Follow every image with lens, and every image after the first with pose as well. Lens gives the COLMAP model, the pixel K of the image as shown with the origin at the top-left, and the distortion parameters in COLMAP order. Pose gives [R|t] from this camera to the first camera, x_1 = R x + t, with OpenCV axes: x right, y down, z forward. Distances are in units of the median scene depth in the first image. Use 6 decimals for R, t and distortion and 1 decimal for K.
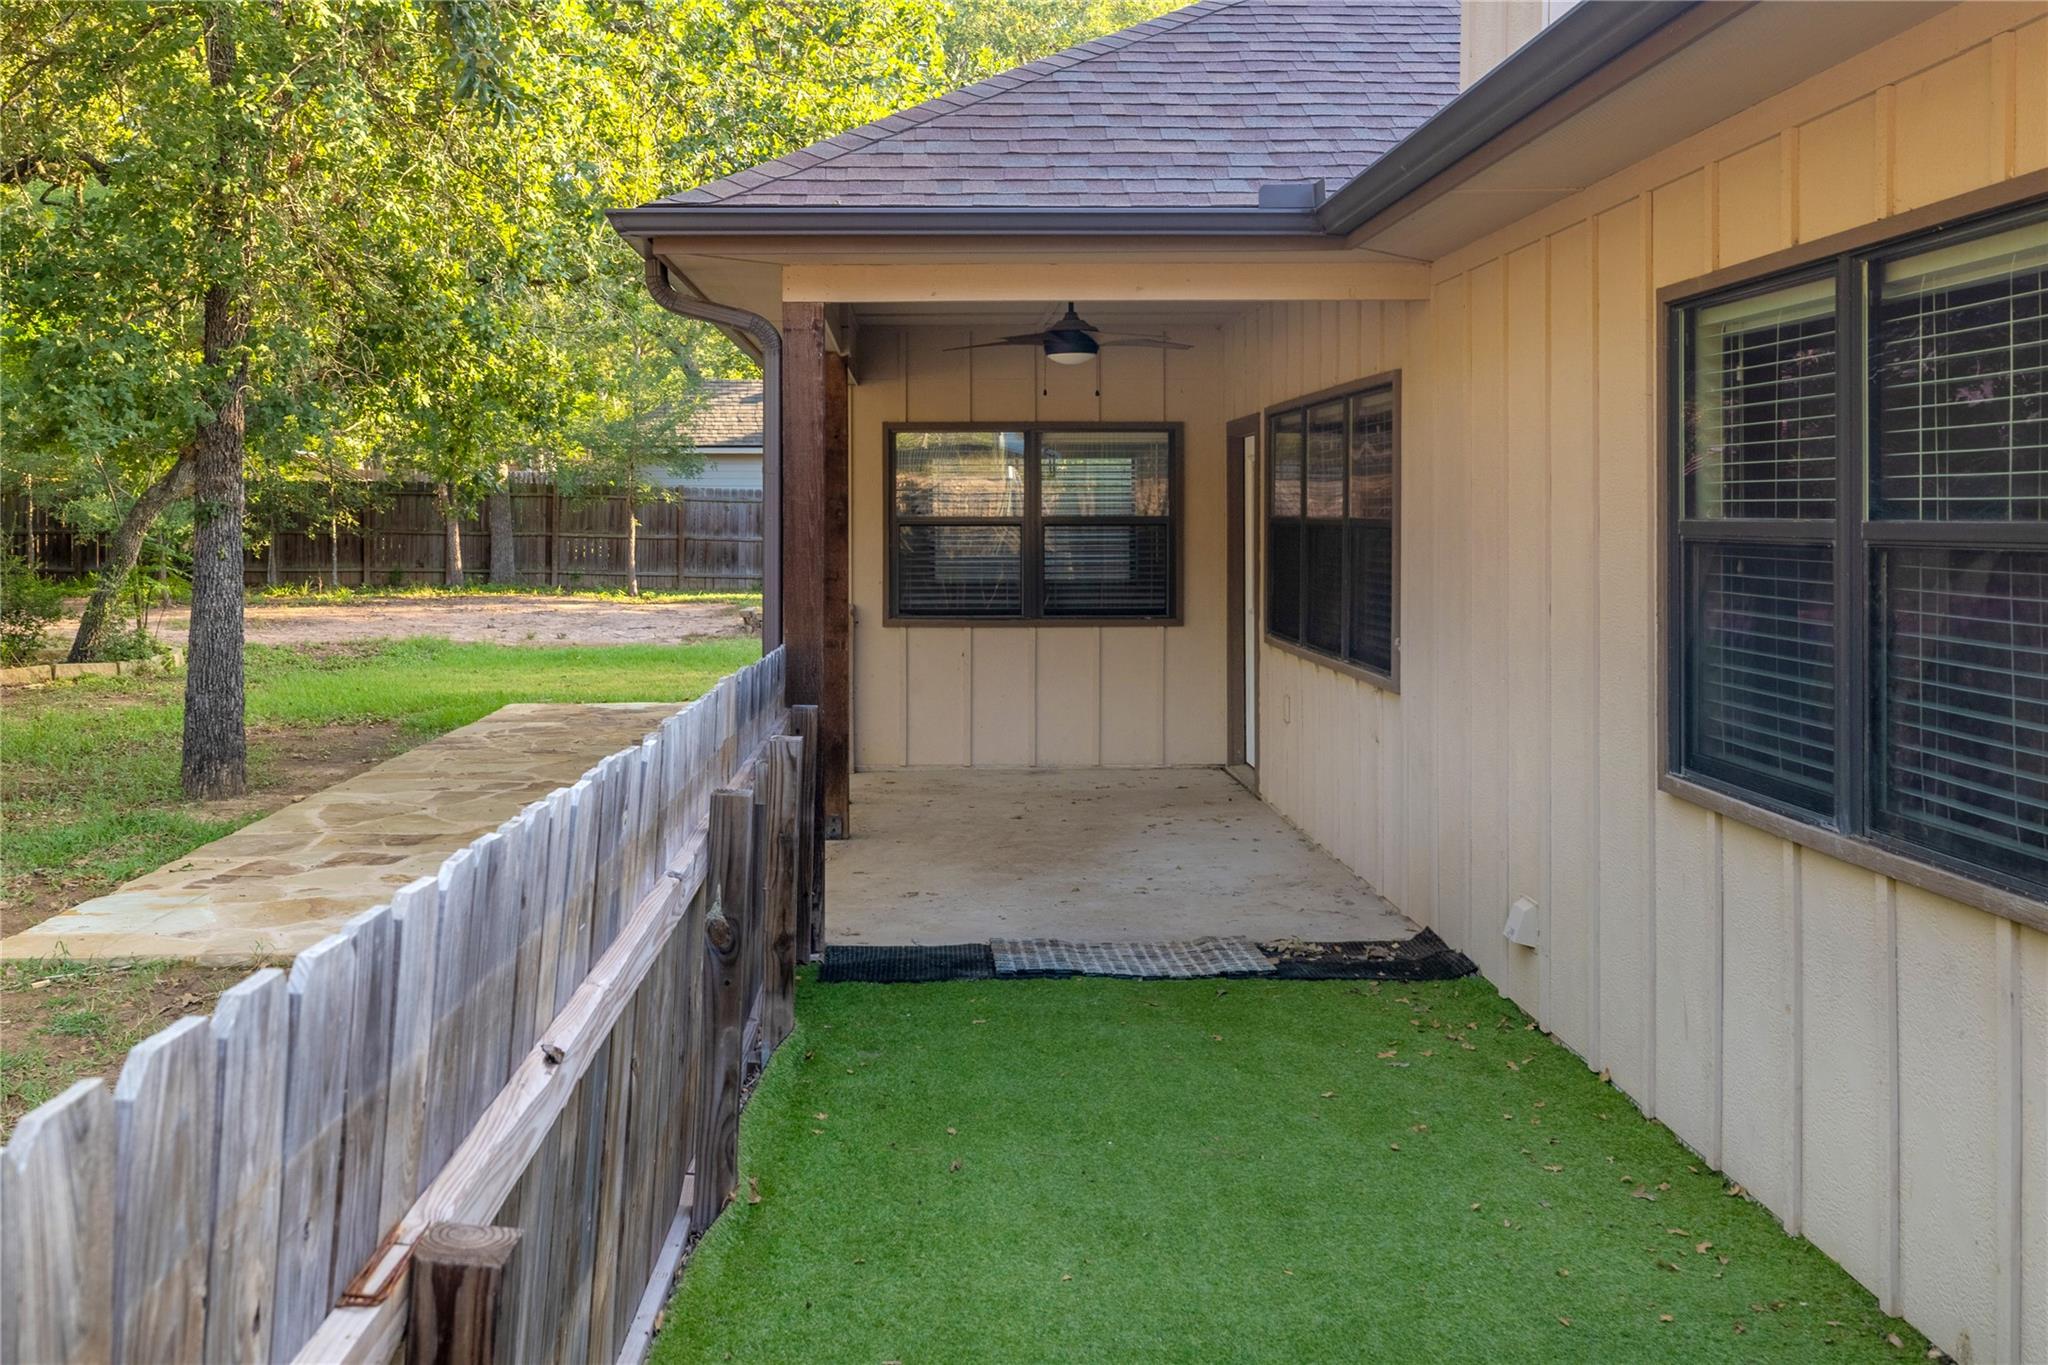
lens RADIAL K [[1877.0, 0, 938.3], [0, 1877.0, 521.9], [0, 0, 1]] dist [0.006501, 0.002584]
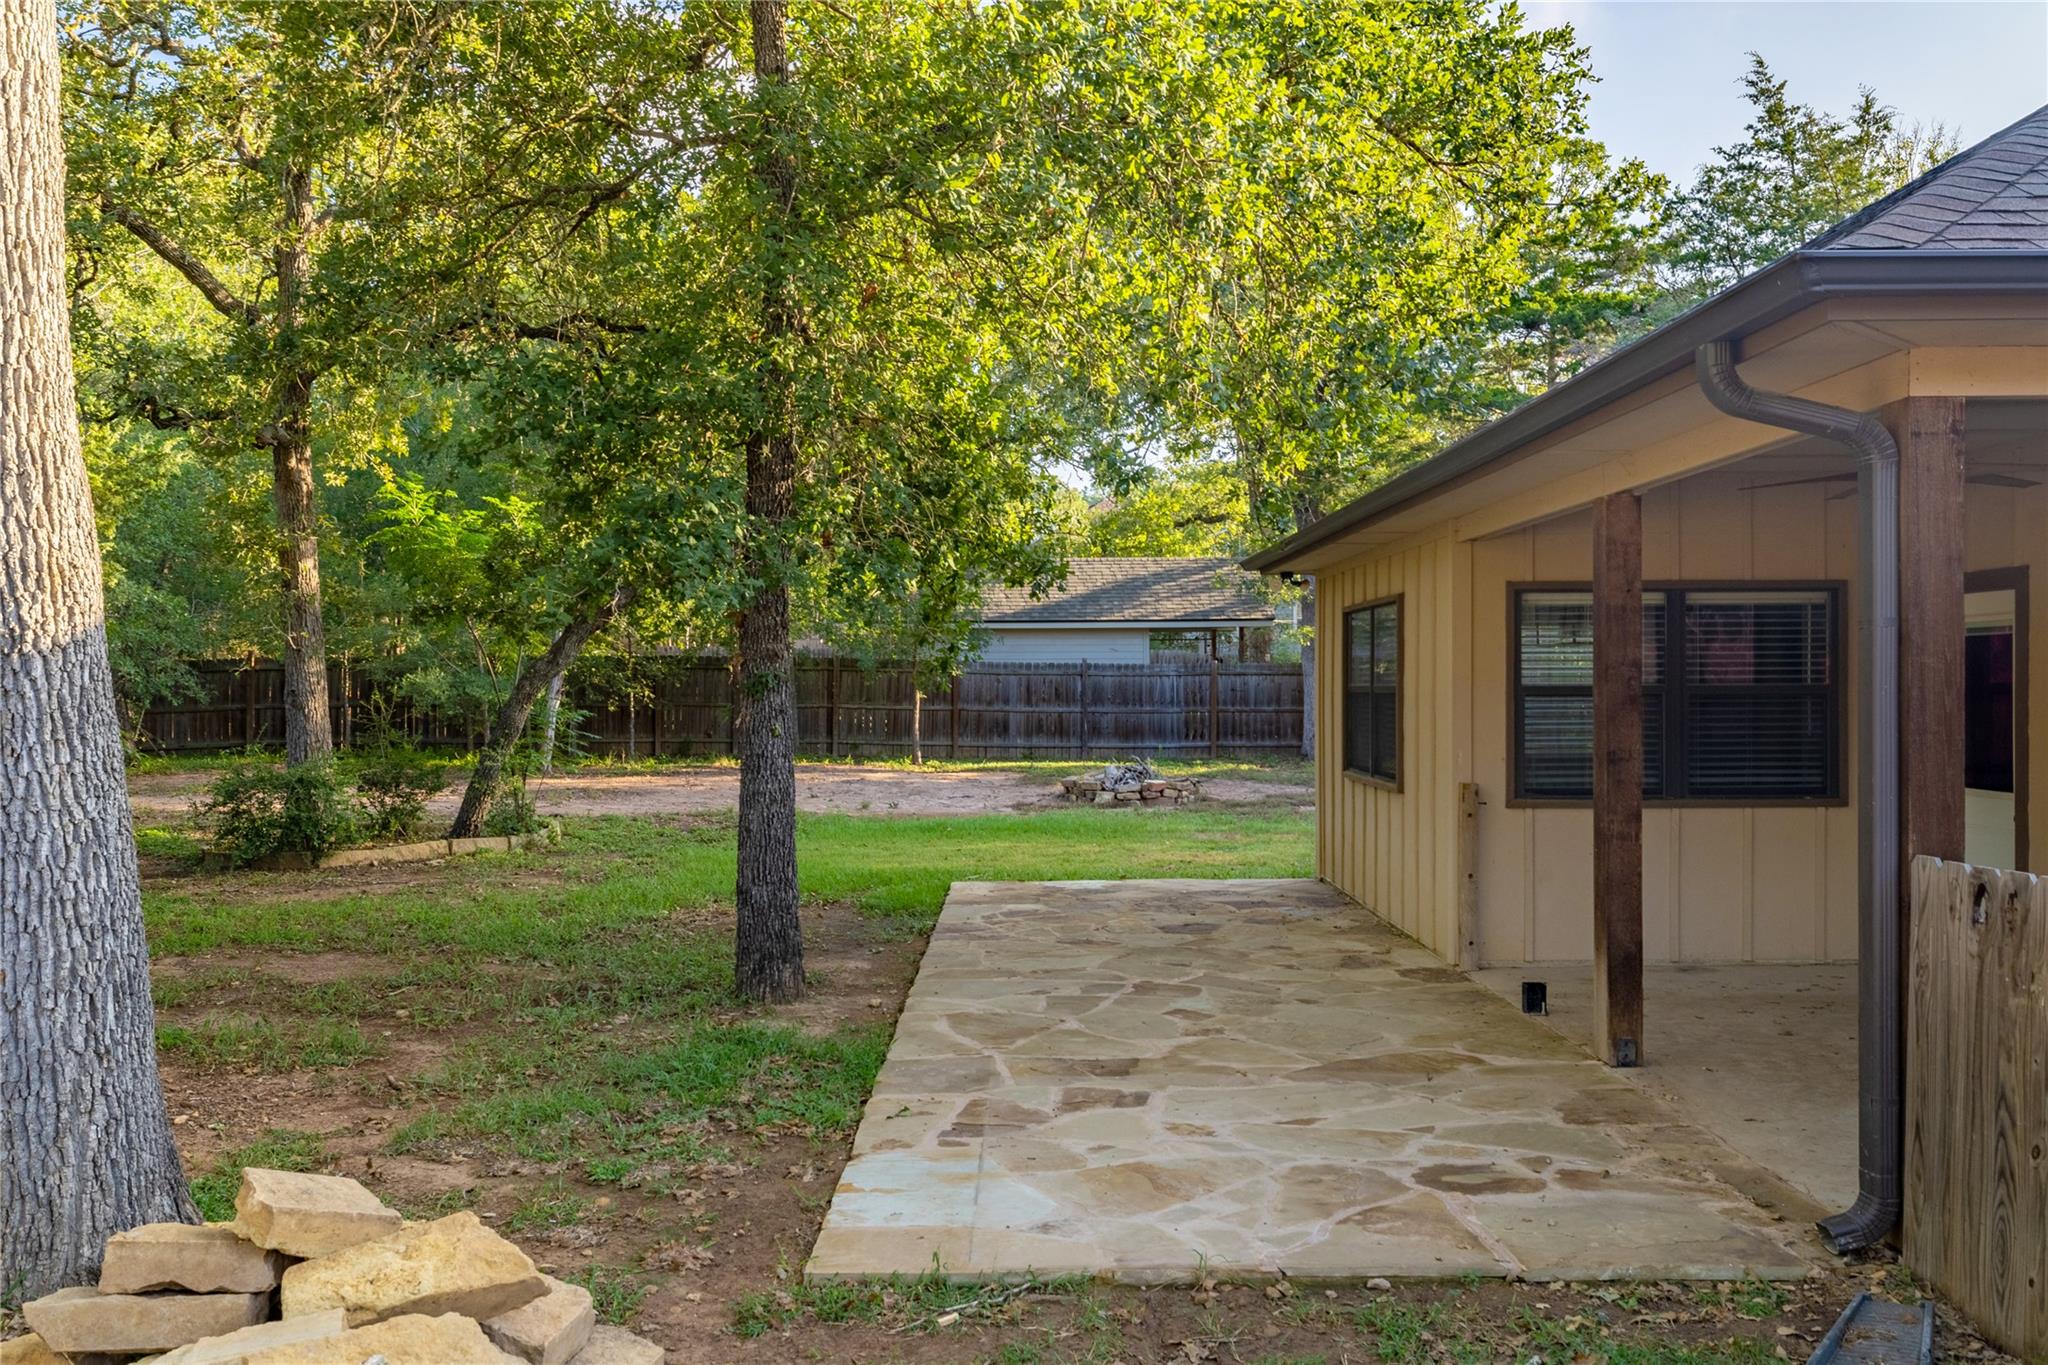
lens RADIAL K [[1659.4, 0, 1031.1], [0, 1659.4, 669.3], [0, 0, 1]] dist [0.002135, -0.001079]
pose [[0.999981, -0.003387, -0.005231, -0.158755], [0.003310, 0.999887, -0.014635, 0.000010], [0.005280, 0.014617, 0.999879, 0.125749]]
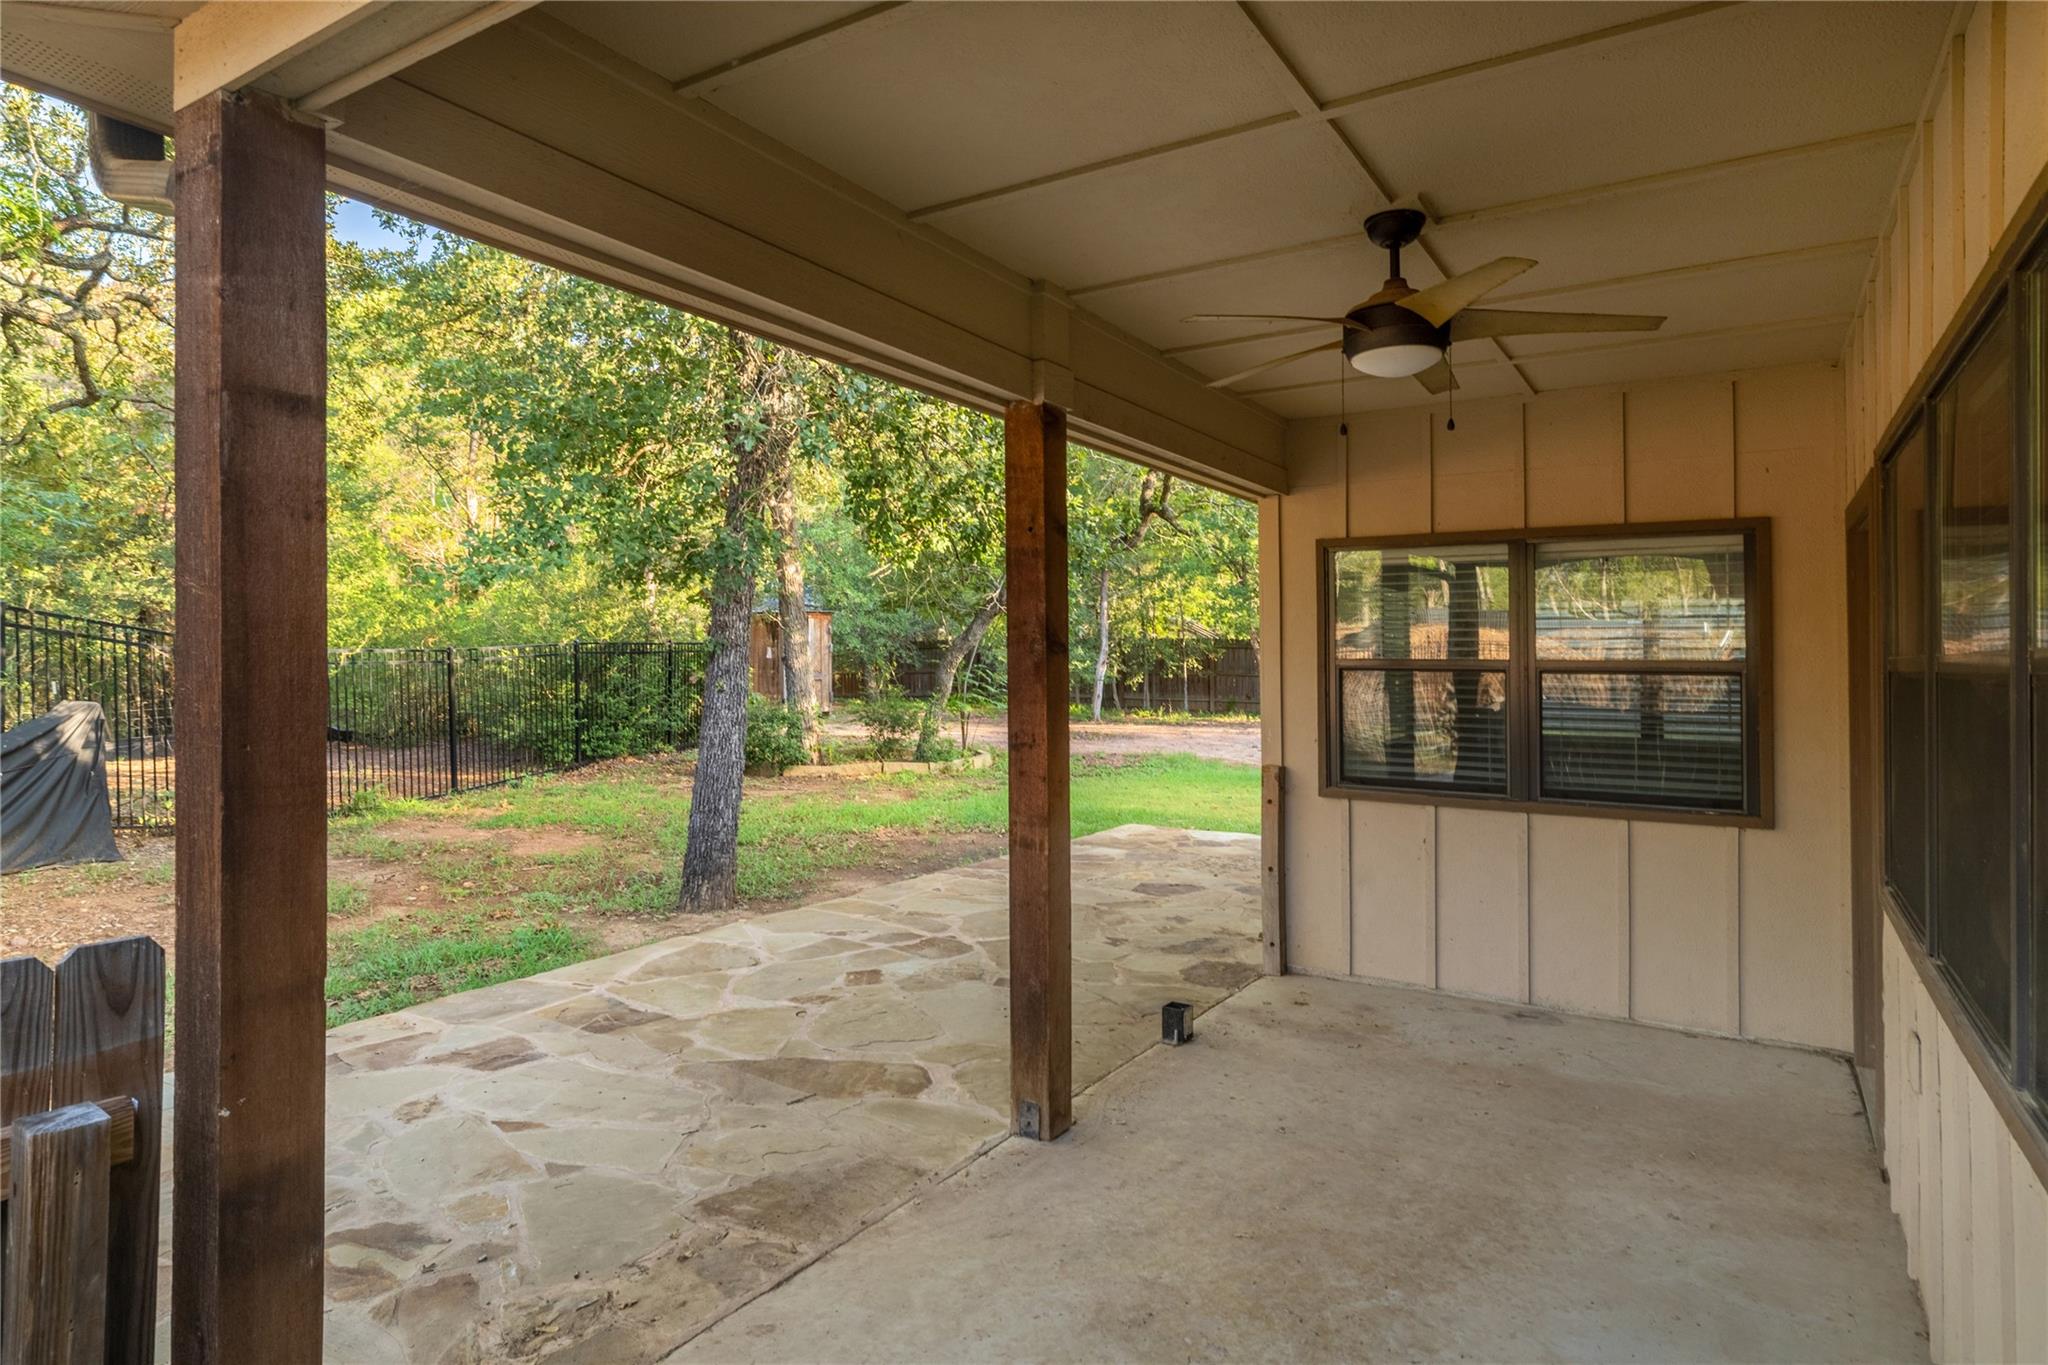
lens RADIAL K [[1150.6, 0, 1032.6], [0, 1150.6, 656.6], [0, 0, 1]] dist [0.024750, -0.001246]
pose [[0.848304, 0.008579, -0.529440, 0.078951], [-0.014448, 0.999871, -0.006948, 0.001062], [0.529313, 0.013544, 0.848319, 0.326082]]
